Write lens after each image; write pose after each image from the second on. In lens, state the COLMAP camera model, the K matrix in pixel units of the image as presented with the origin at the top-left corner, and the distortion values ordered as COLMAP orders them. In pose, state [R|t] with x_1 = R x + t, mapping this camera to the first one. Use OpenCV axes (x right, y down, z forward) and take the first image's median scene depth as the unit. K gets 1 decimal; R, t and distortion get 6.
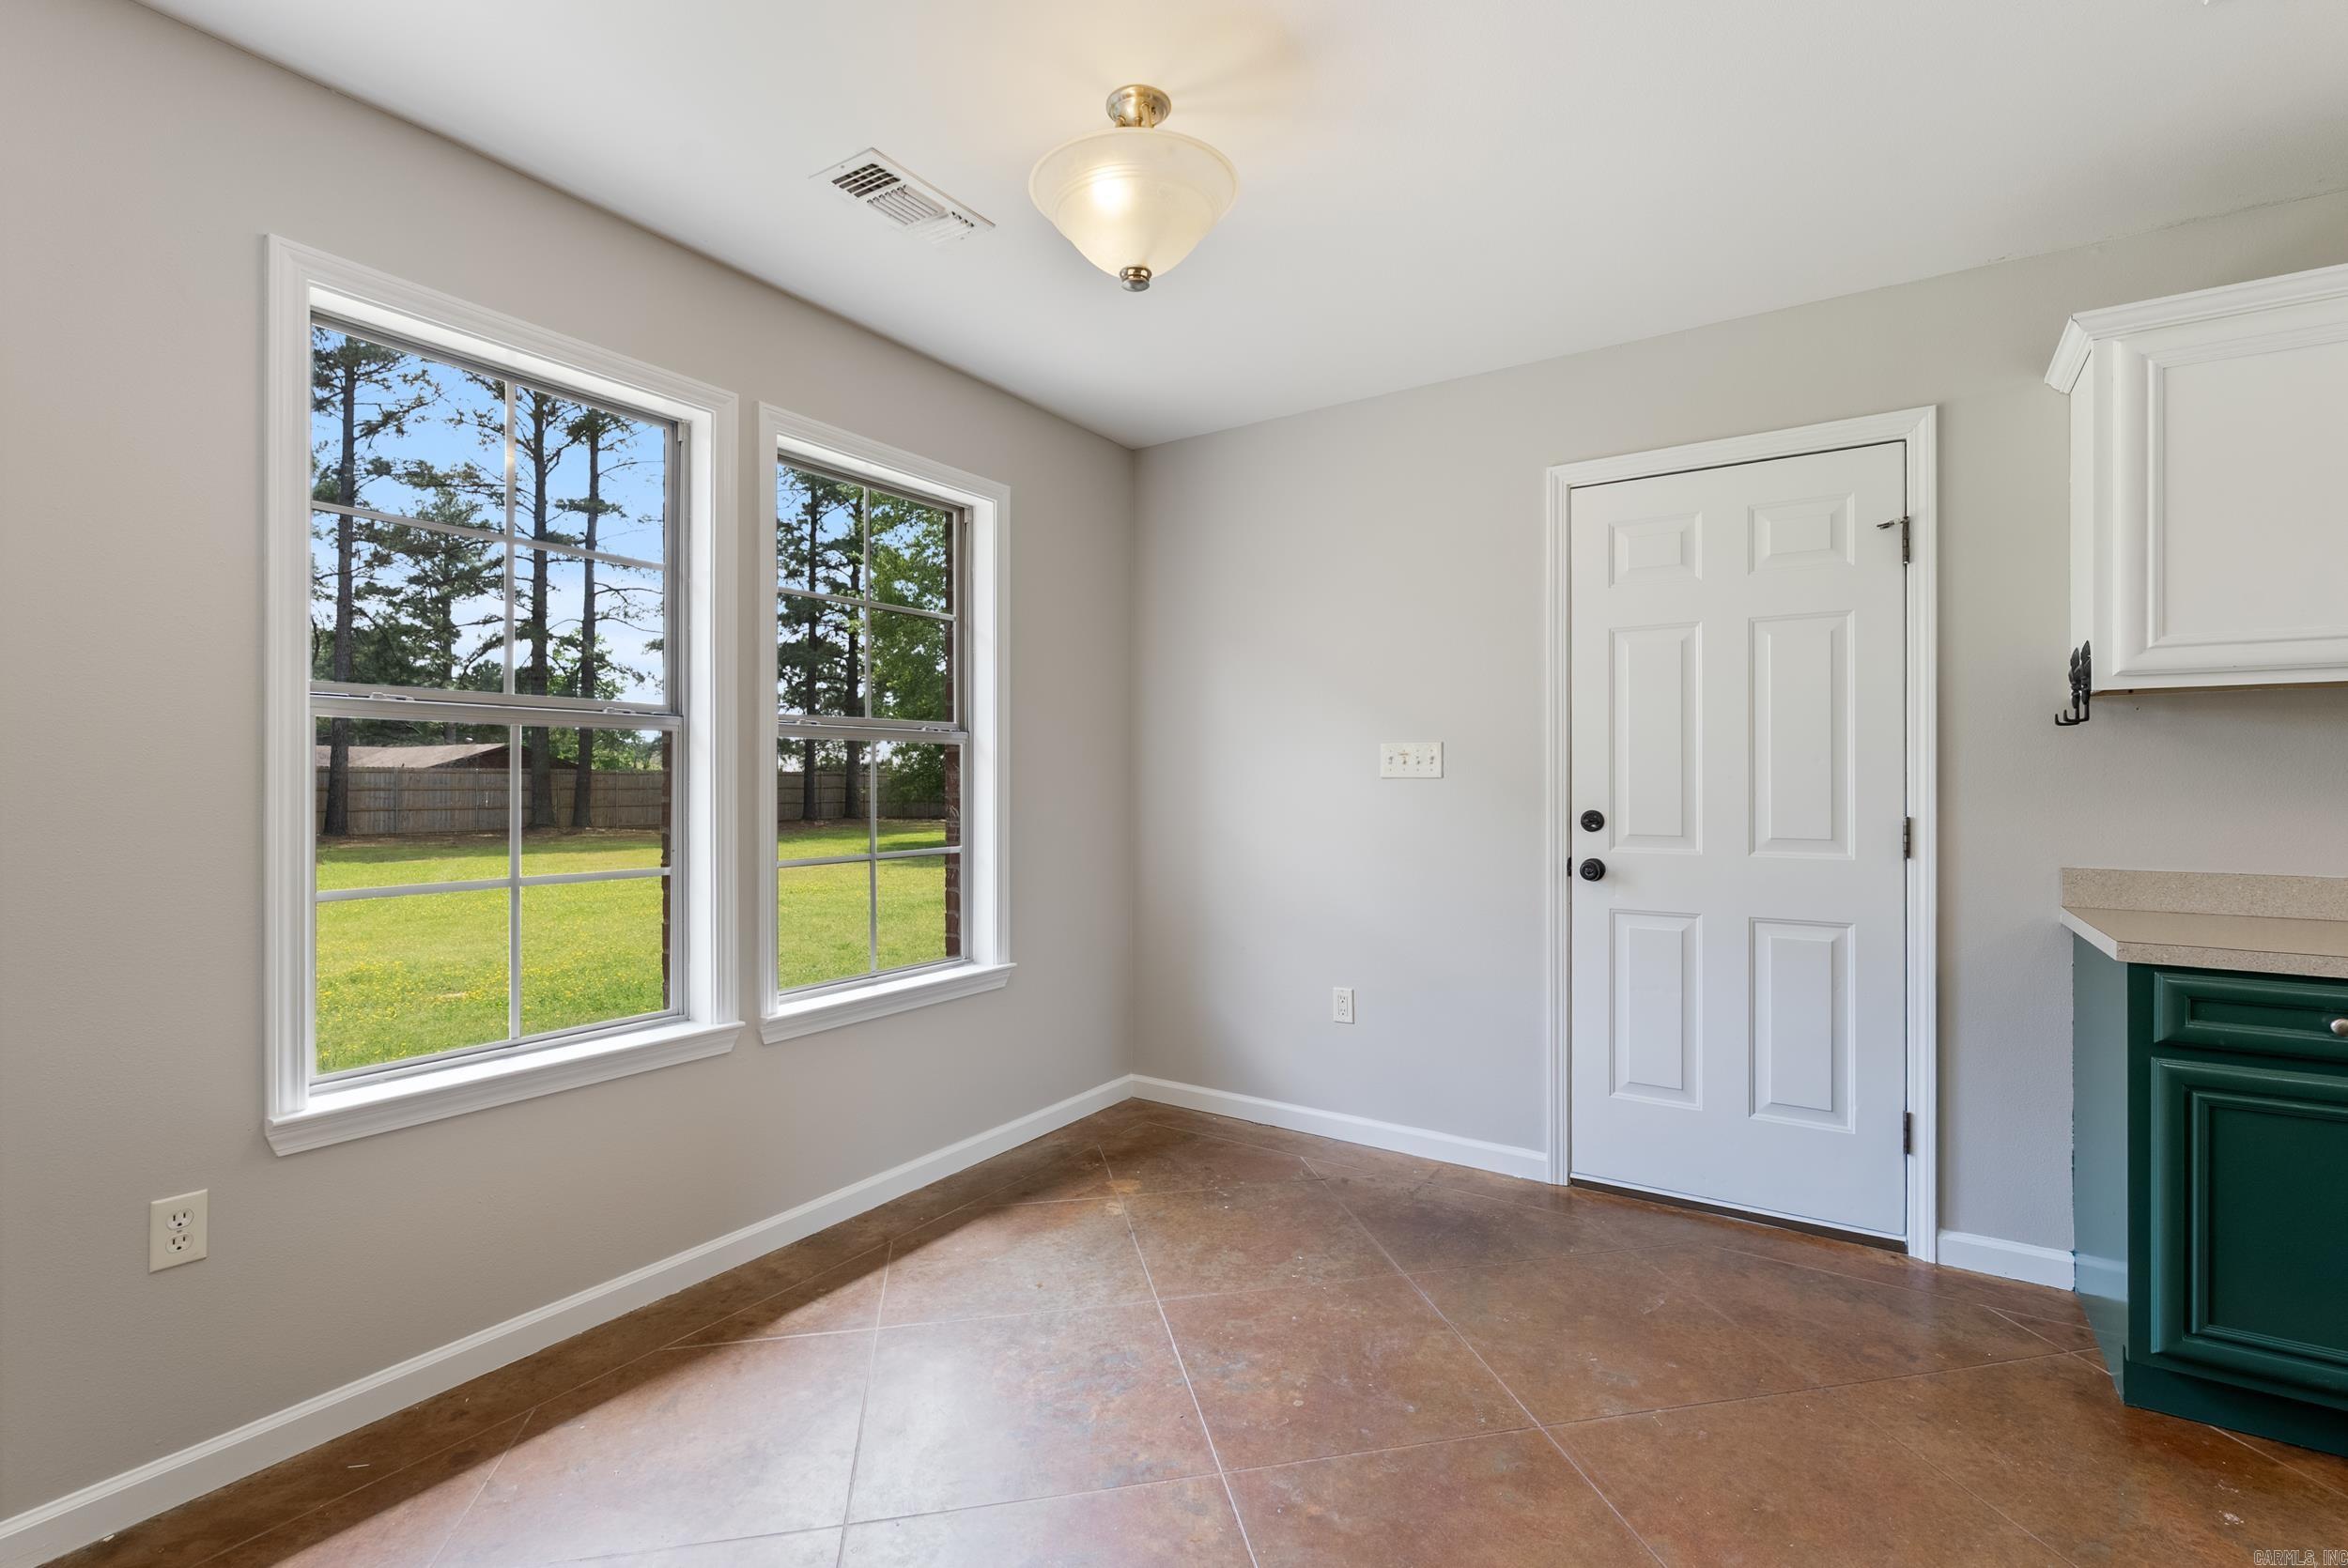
lens RADIAL K [[1039.1, 0, 1175.3], [0, 1039.1, 782.2], [0, 0, 1]] dist [-0.007294, 0.001150]
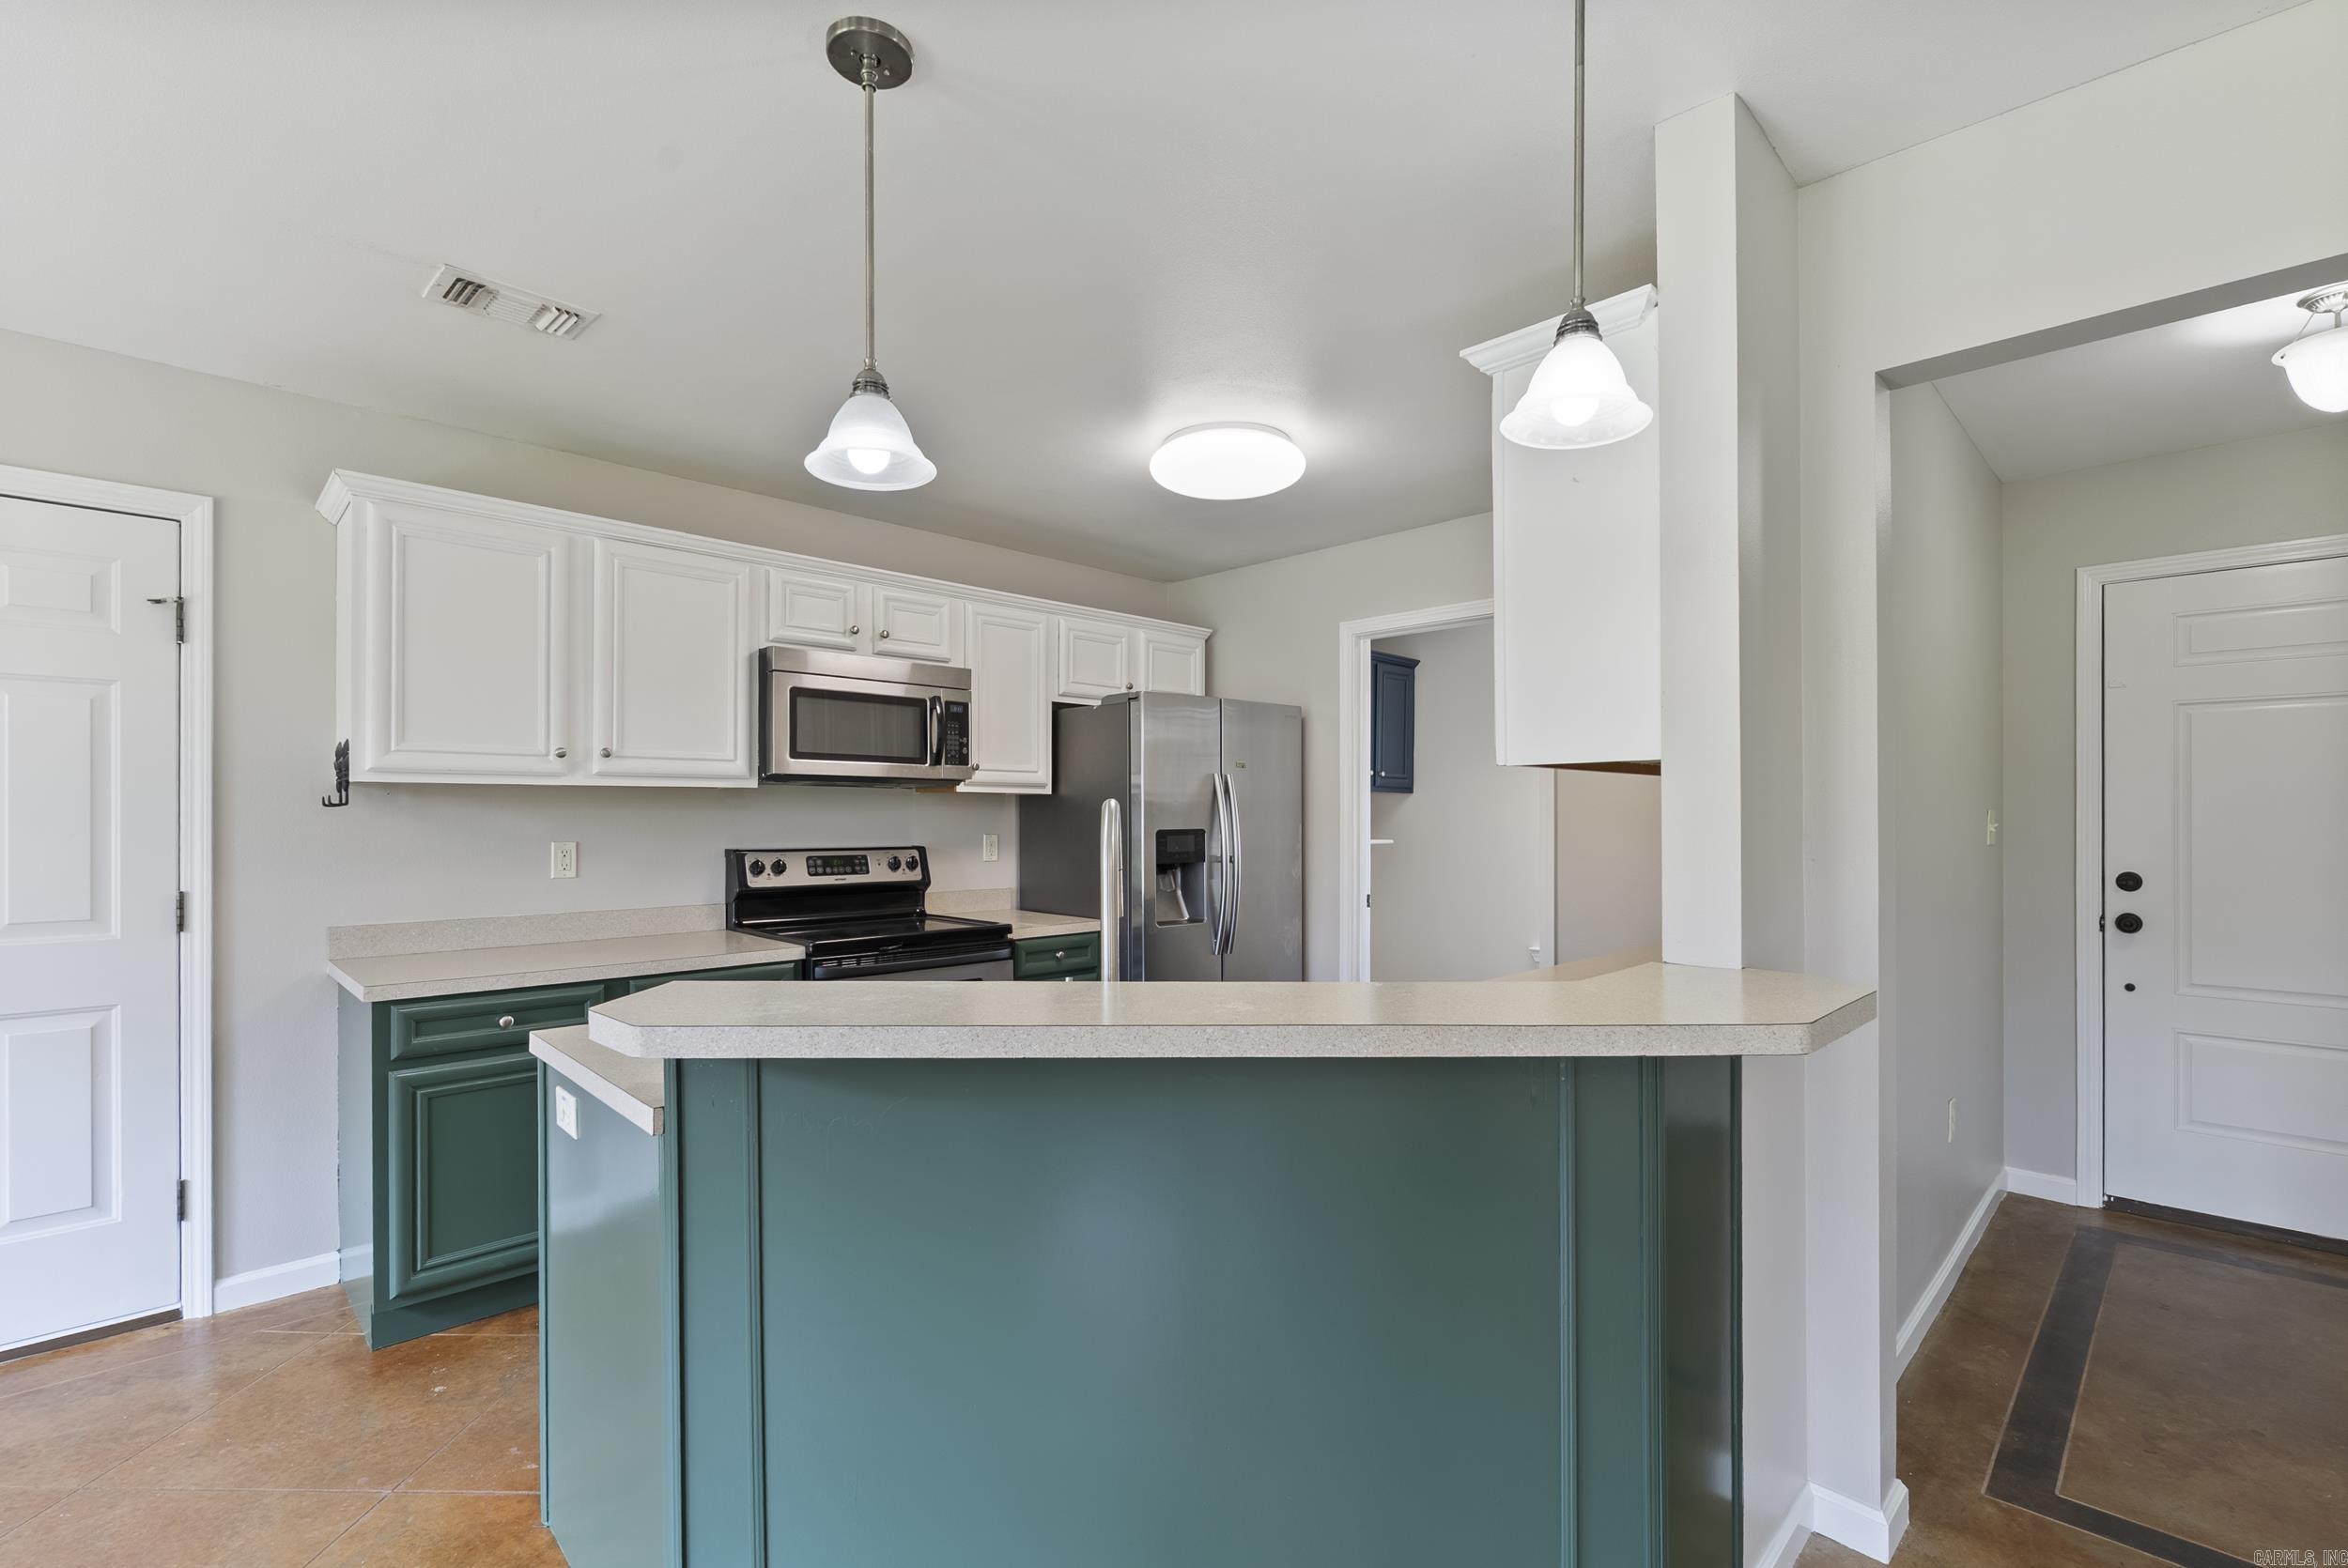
lens RADIAL K [[1039.1, 0, 1163.8], [0, 1039.1, 815.3], [0, 0, 1]] dist [-0.007294, 0.001150]
pose [[0.204552, 0.002339, 0.978853, -0.084295], [0.001446, 0.999995, -0.002692, -0.033616], [-0.978855, 0.001966, 0.204548, -0.143130]]
